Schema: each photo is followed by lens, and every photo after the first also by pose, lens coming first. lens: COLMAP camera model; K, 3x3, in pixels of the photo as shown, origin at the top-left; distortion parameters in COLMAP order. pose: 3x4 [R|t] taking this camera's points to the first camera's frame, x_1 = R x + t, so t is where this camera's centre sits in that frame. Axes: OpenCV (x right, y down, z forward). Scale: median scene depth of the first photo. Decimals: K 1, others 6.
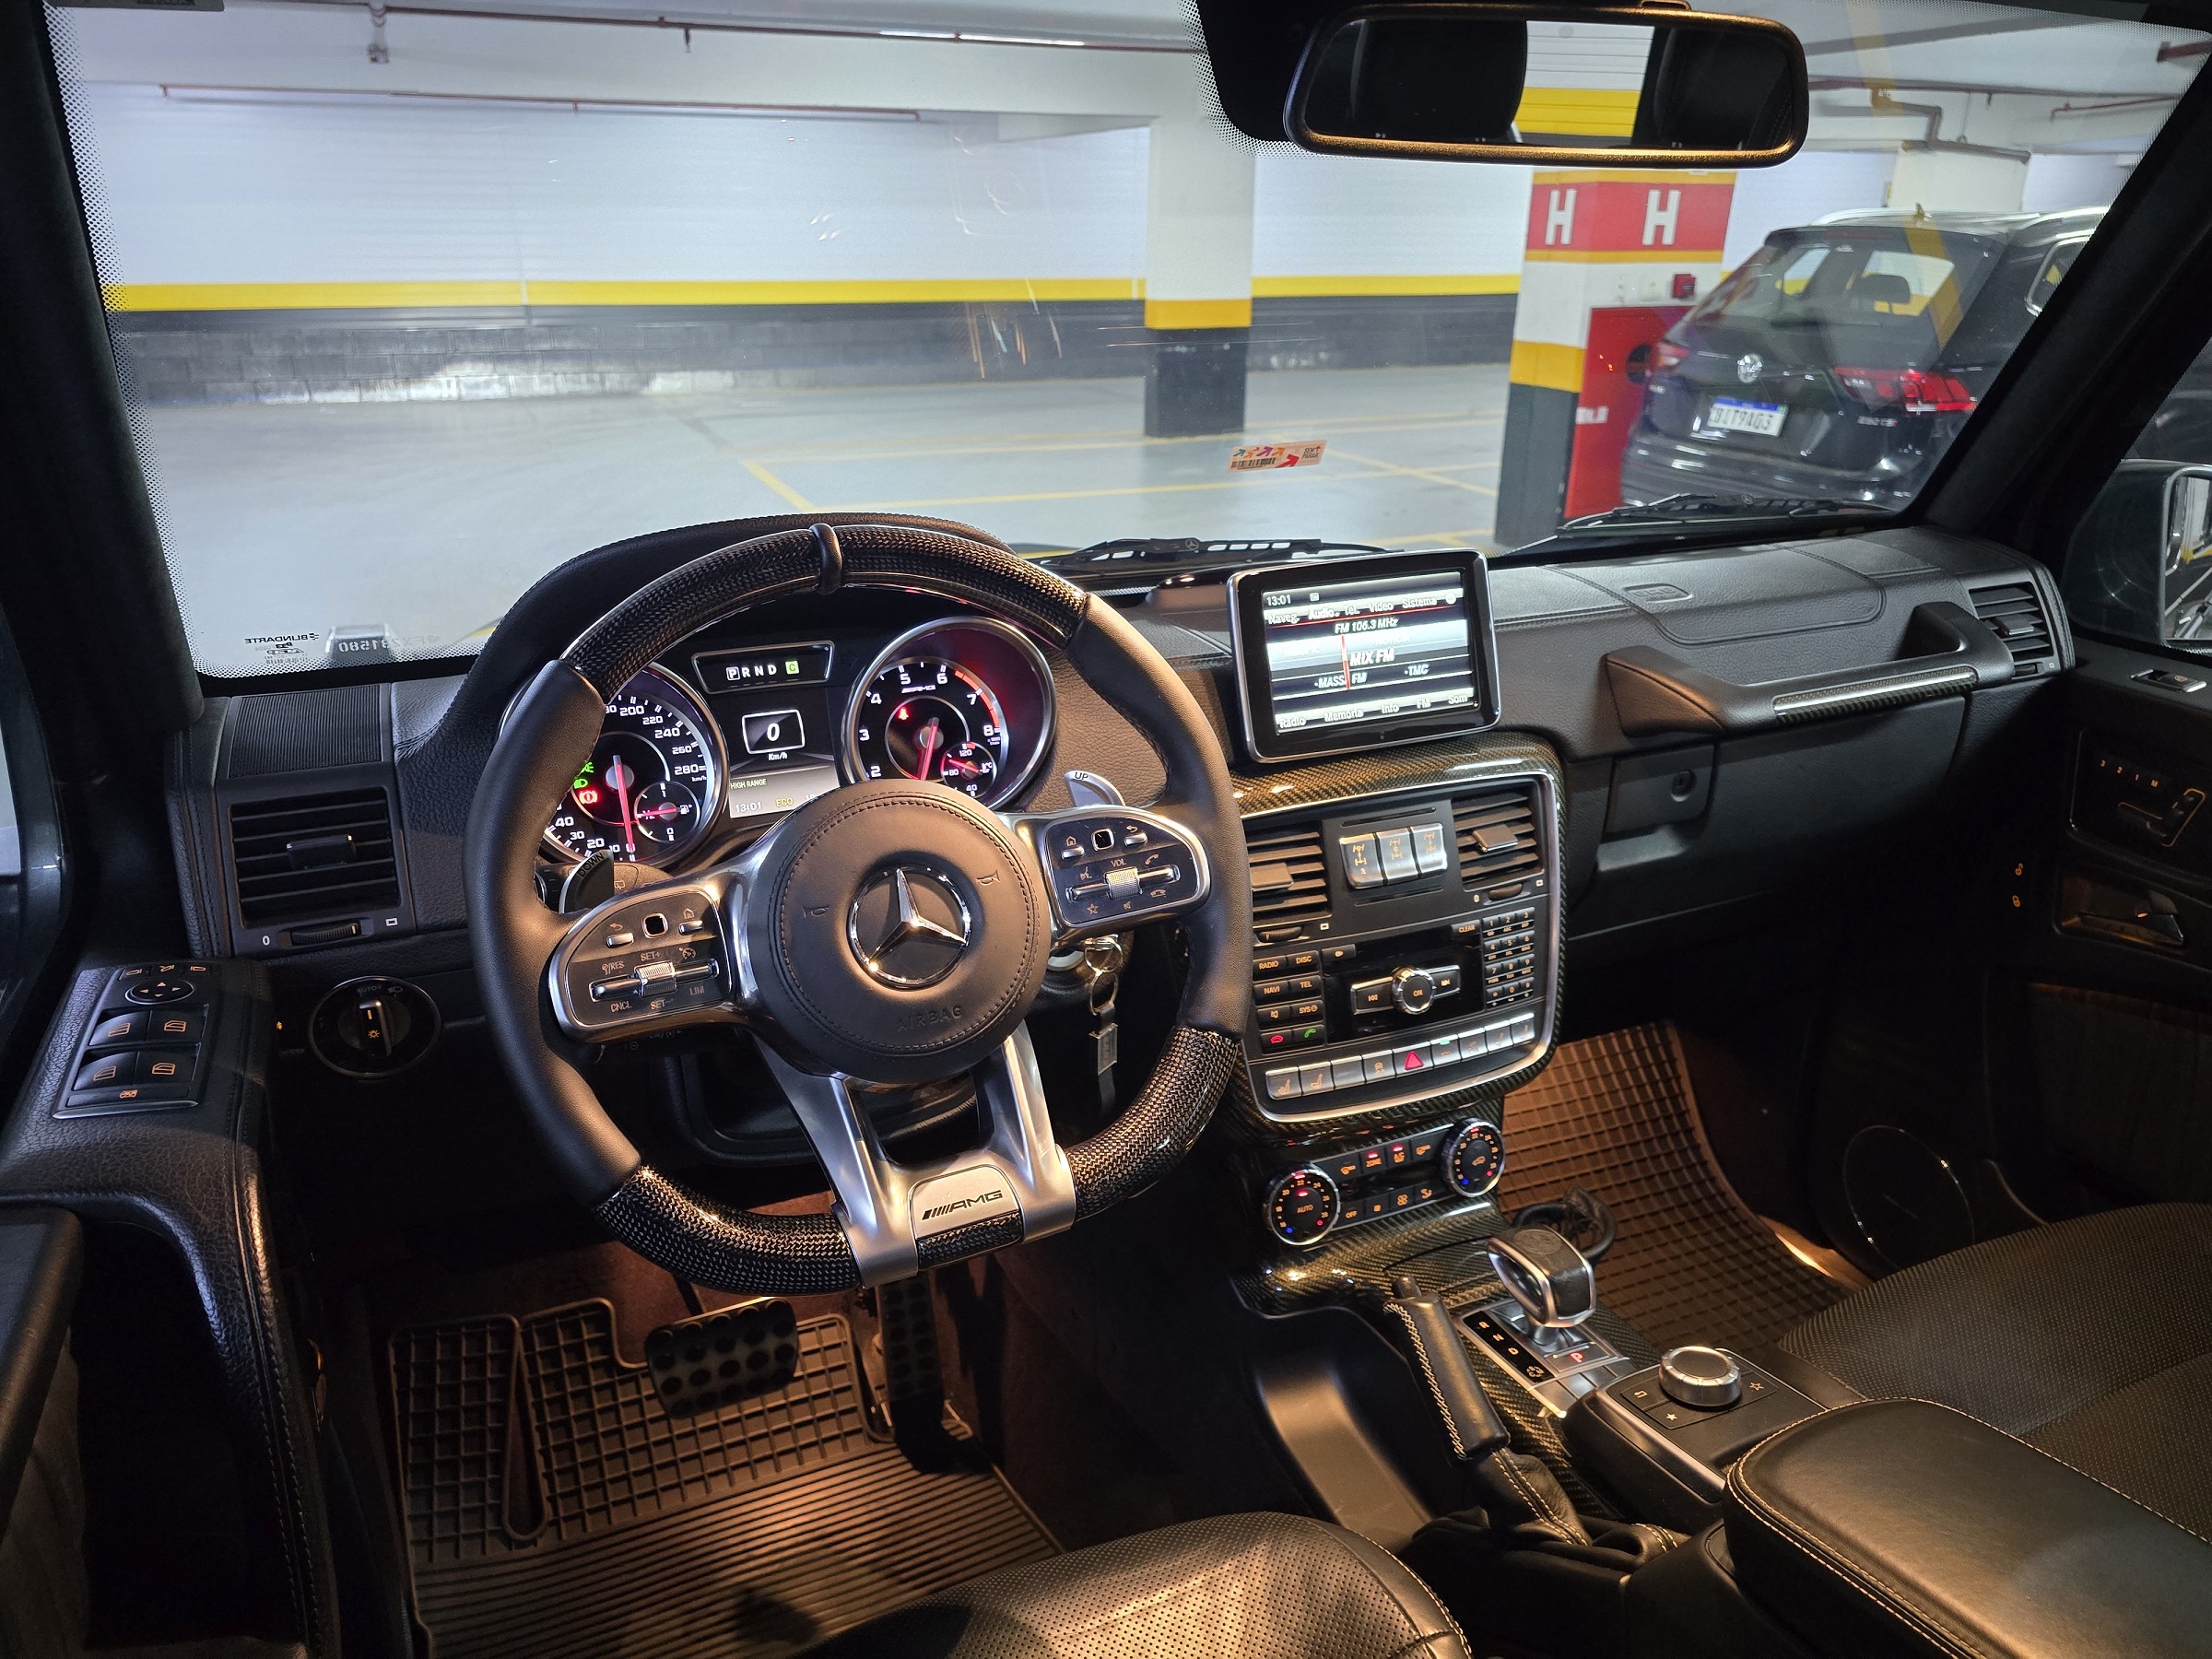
lens RADIAL K [[1536.3, 0, 1097.2], [0, 1536.3, 815.7], [0, 0, 1]] dist [0.112437, -0.200111]
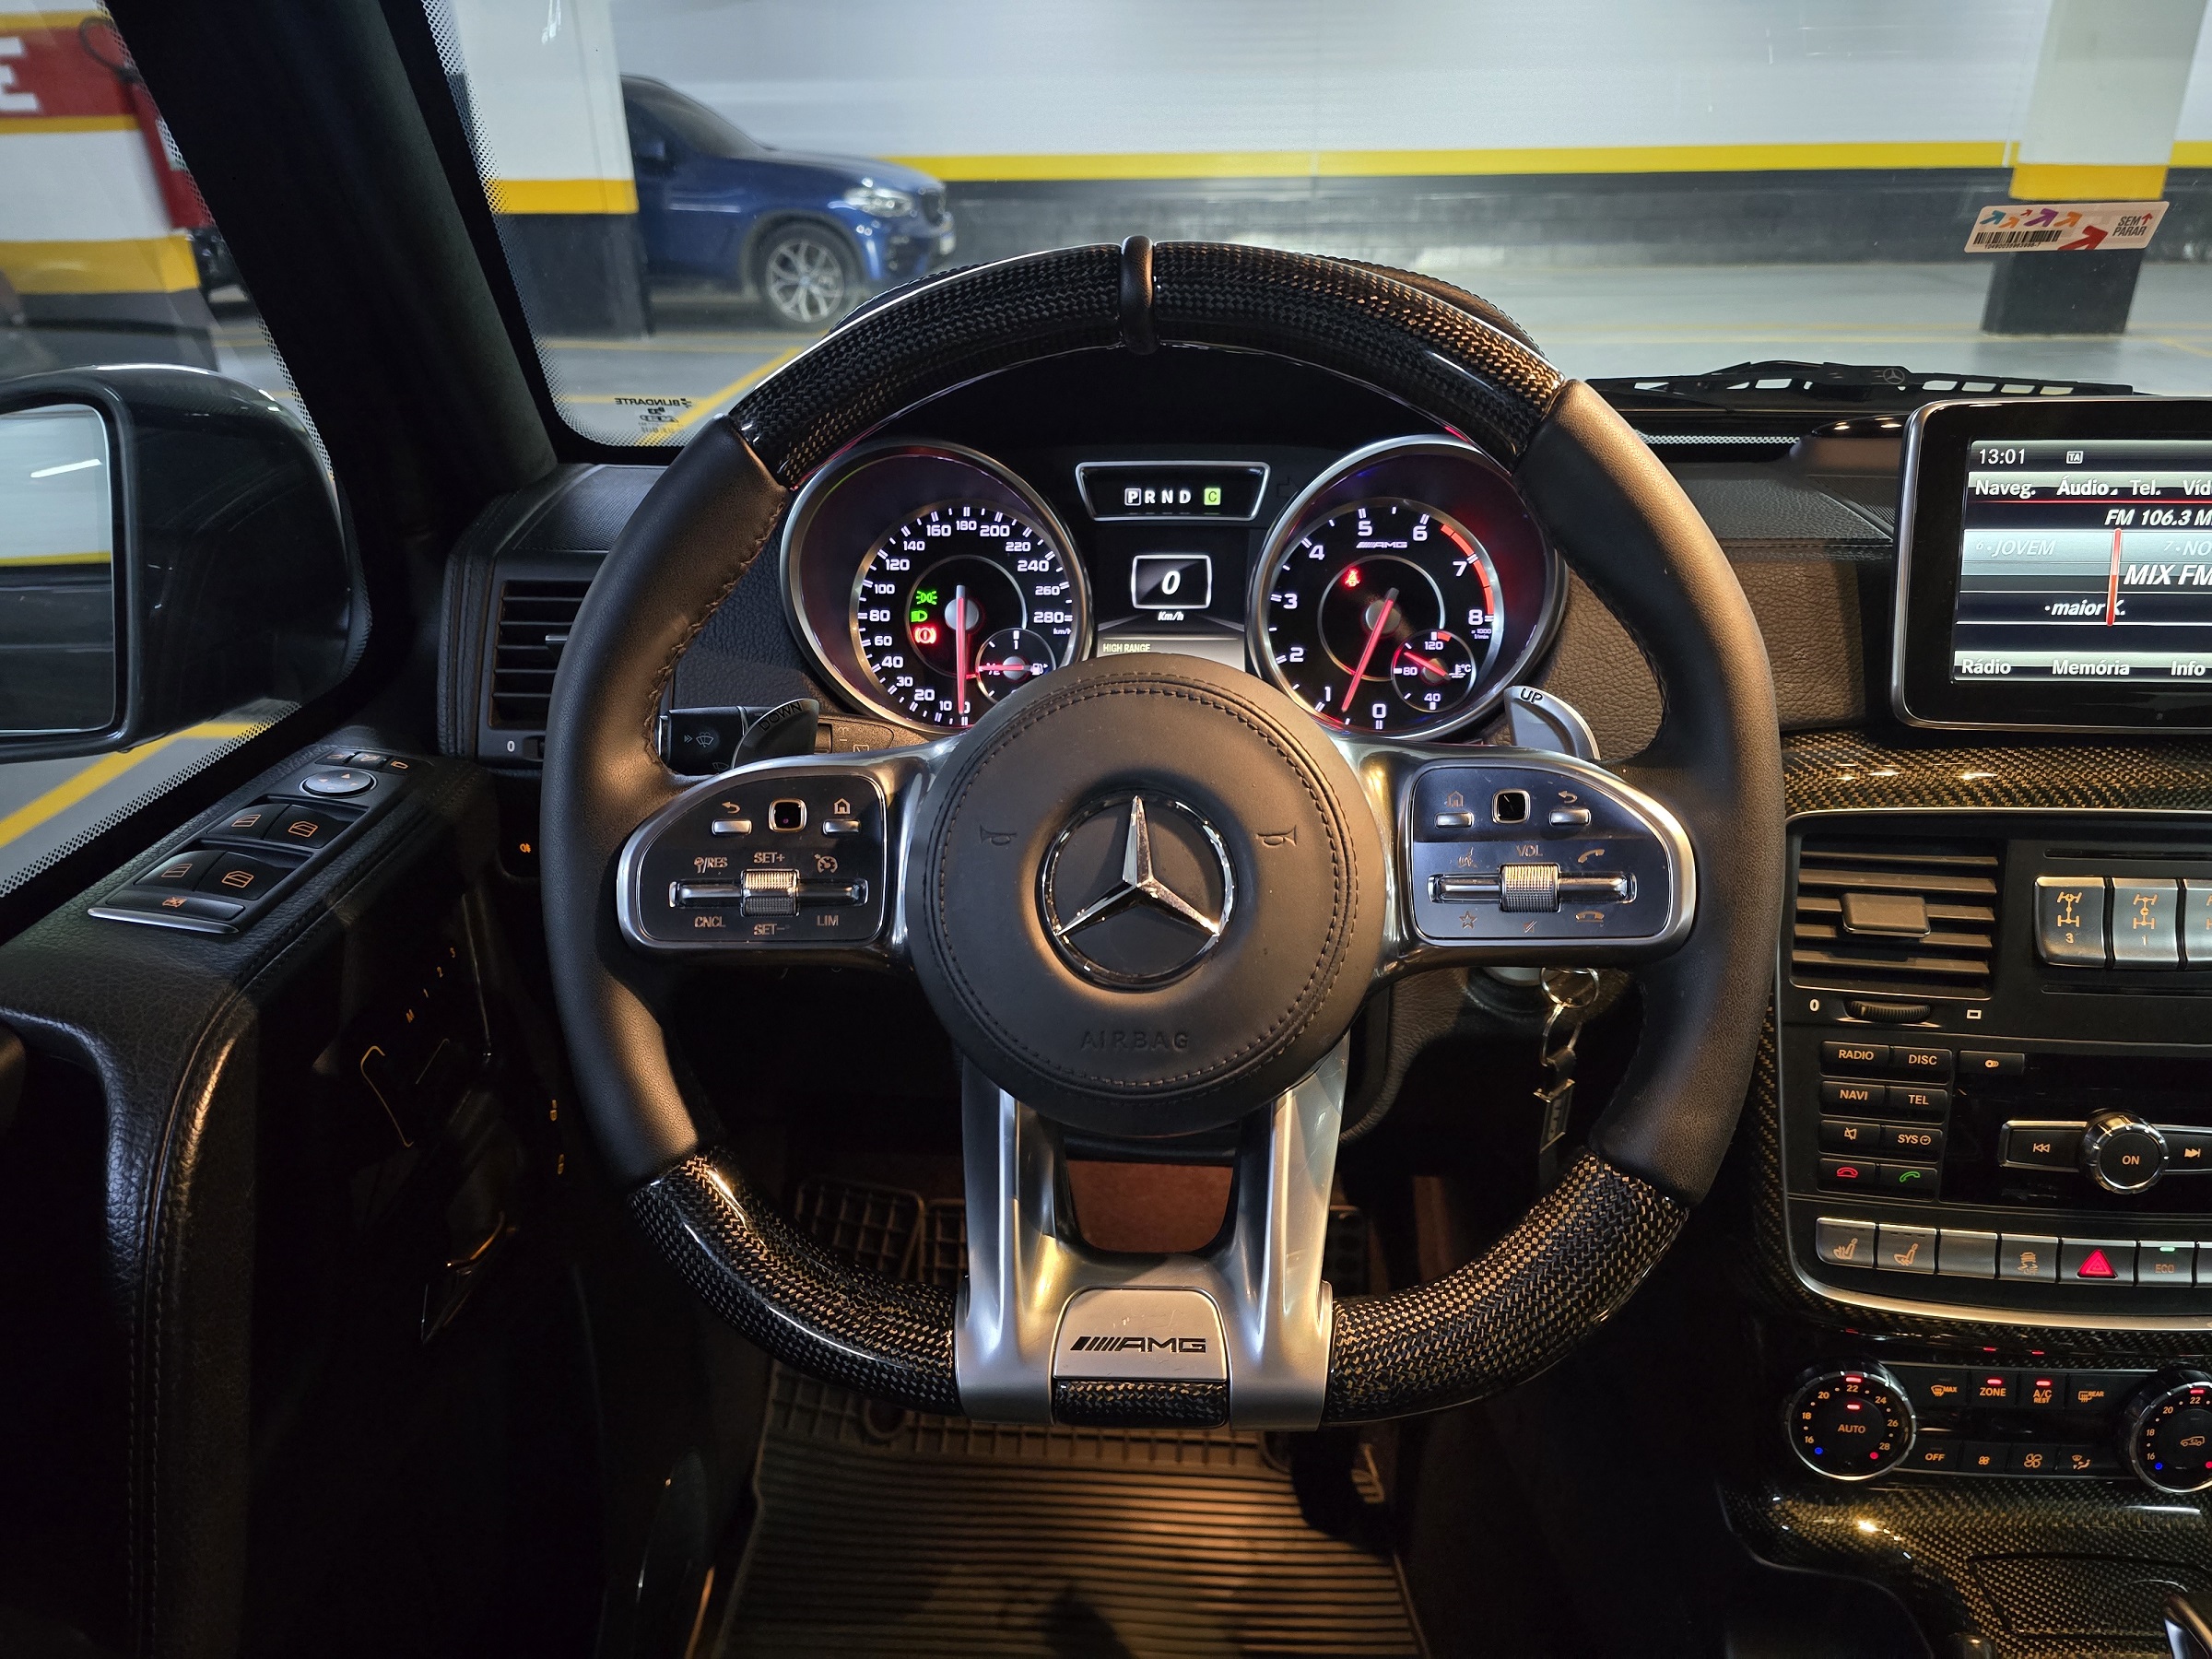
lens RADIAL K [[1510.2, 0, 1106.0], [0, 1510.2, 829.5], [0, 0, 1]] dist [0.022684, -0.038683]
pose [[0.882905, 0.184130, -0.431943, 0.091173], [-0.150480, 0.982343, 0.111170, -0.013230], [0.444786, -0.033154, 0.895023, 0.327207]]
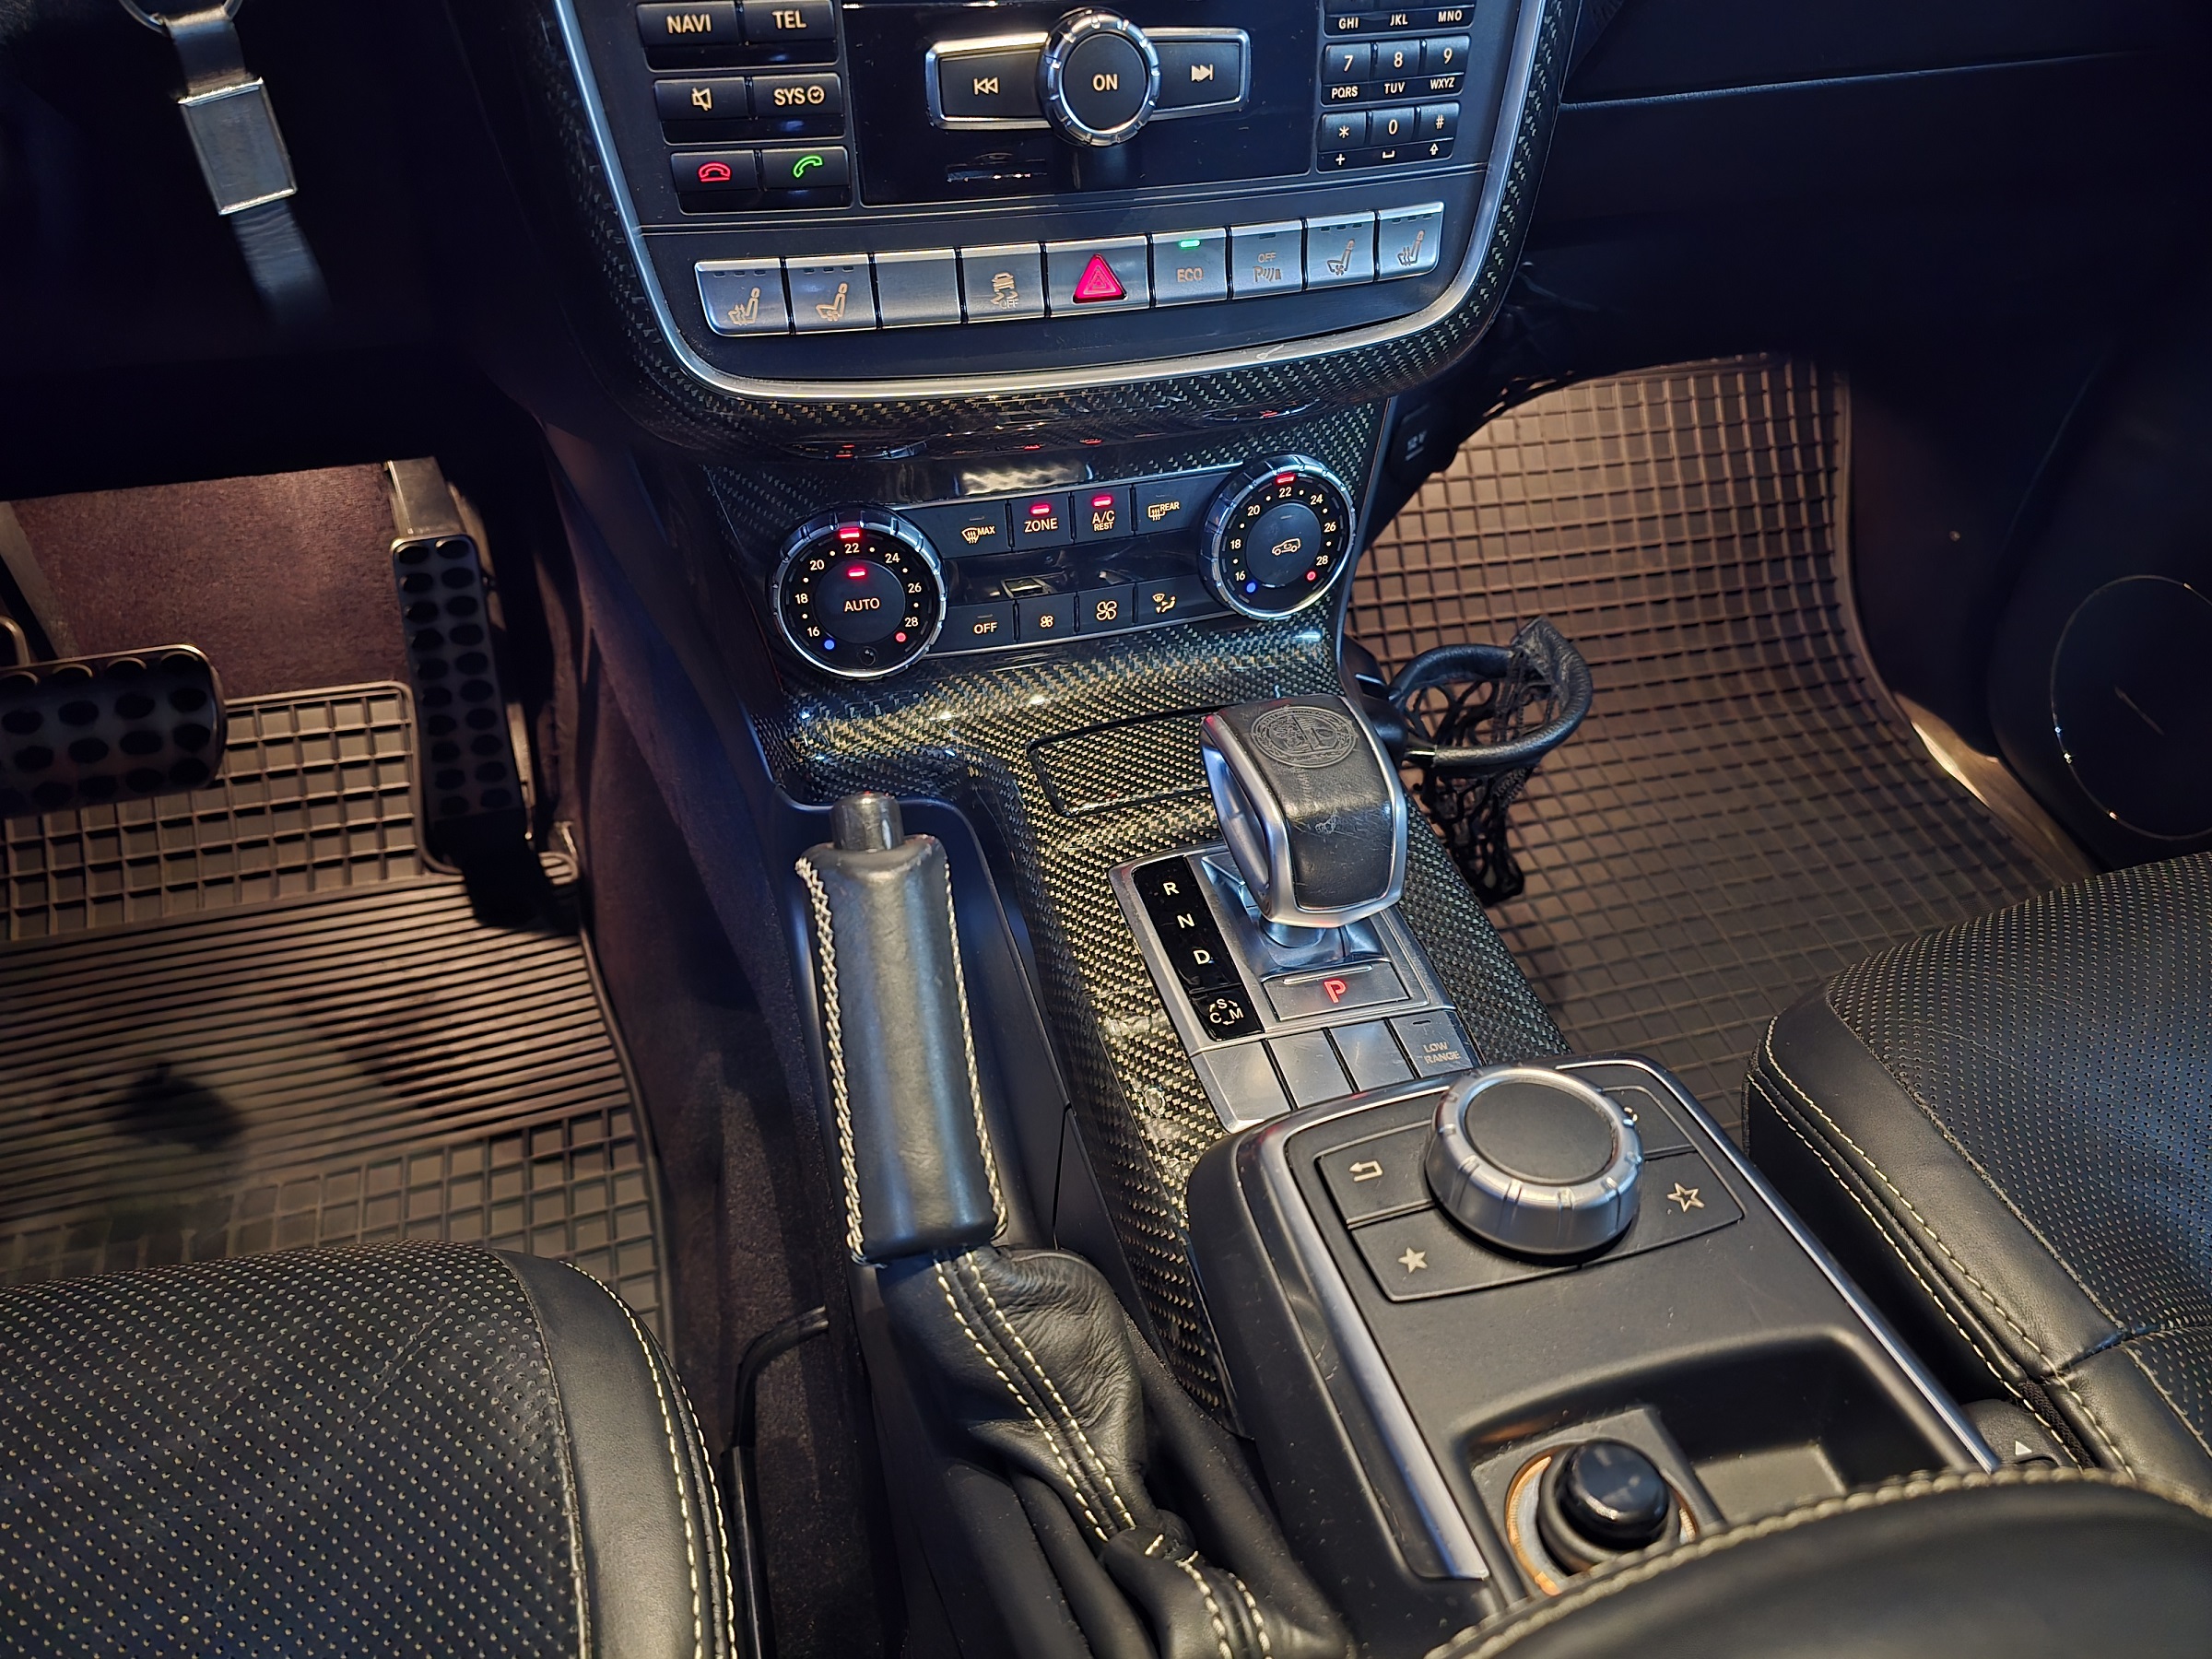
lens RADIAL K [[1493.6, 0, 1106.0], [0, 1493.6, 829.5], [0, 0, 1]] dist [0.071375, -0.150636]
pose [[0.988166, 0.125217, -0.088596, 0.267565], [-0.079437, 0.911852, 0.402761, 0.135143], [0.131219, -0.390957, 0.911007, 0.603654]]
